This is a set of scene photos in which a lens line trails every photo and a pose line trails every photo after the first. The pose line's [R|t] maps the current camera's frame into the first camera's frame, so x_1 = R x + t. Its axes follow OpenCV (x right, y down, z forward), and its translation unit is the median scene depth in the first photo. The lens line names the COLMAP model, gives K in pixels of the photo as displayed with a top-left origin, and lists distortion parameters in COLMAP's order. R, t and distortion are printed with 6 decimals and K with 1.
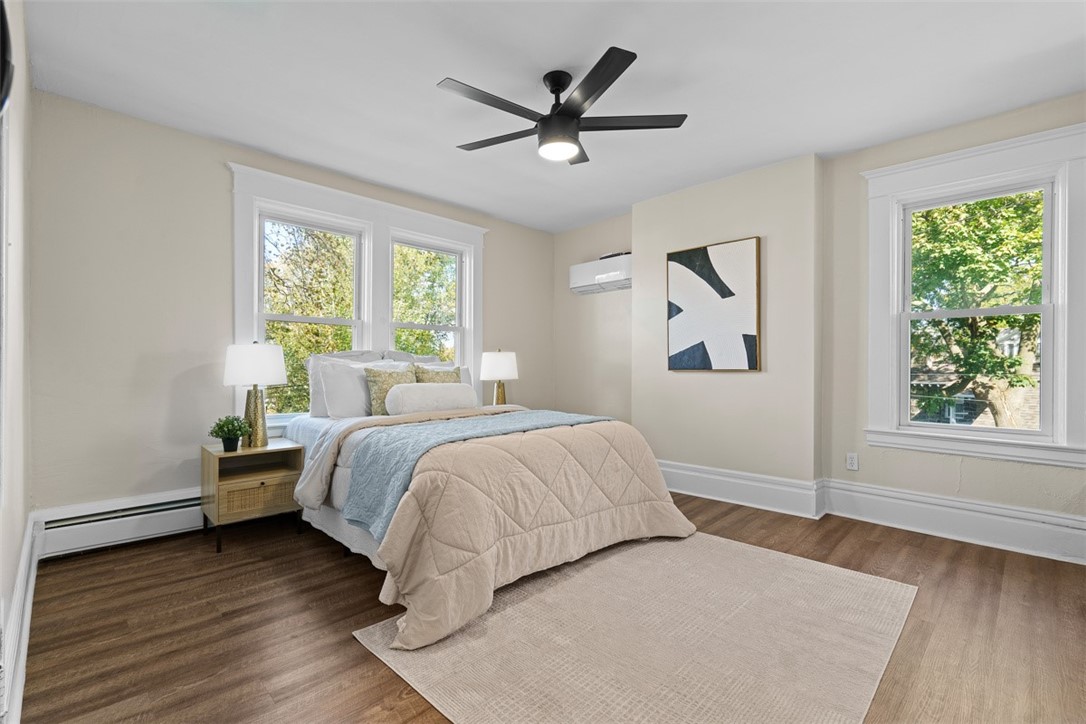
lens RADIAL K [[495.5, 0, 540.8], [0, 495.5, 367.5], [0, 0, 1]] dist [-0.001927, -0.000371]
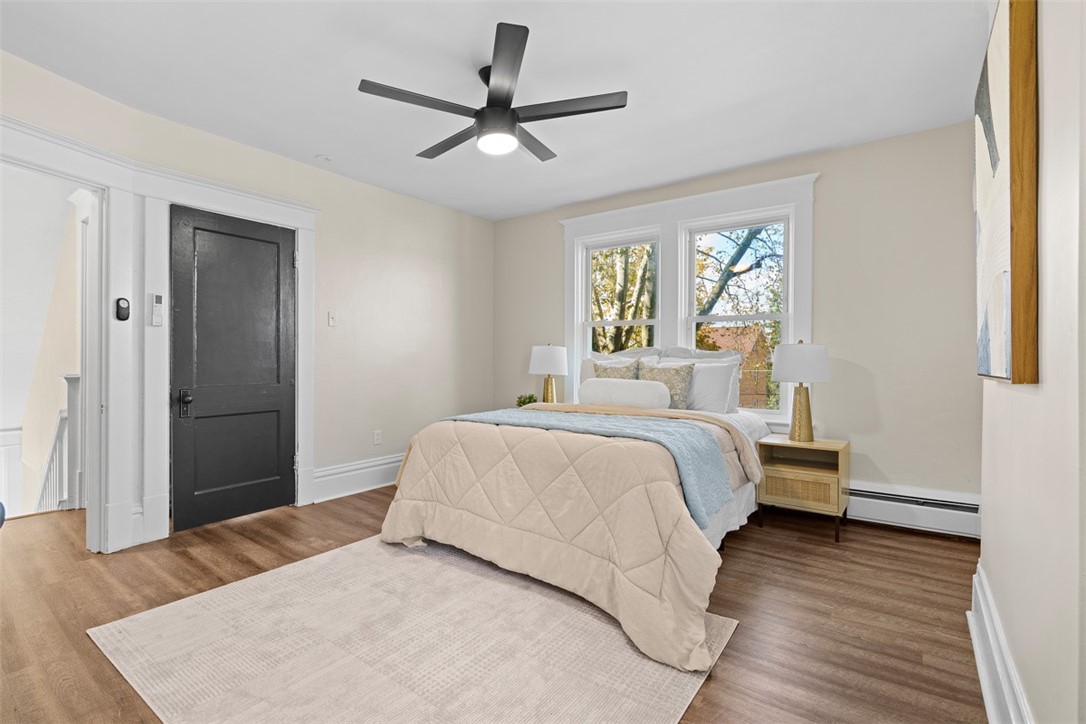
lens RADIAL K [[495.5, 0, 540.5], [0, 495.5, 356.3], [0, 0, 1]] dist [-0.001927, -0.000371]
pose [[0.134698, -0.010497, -0.990831, 0.719297], [-0.013418, 0.999833, -0.012416, -0.000190], [0.990796, 0.014968, 0.134535, 0.667509]]
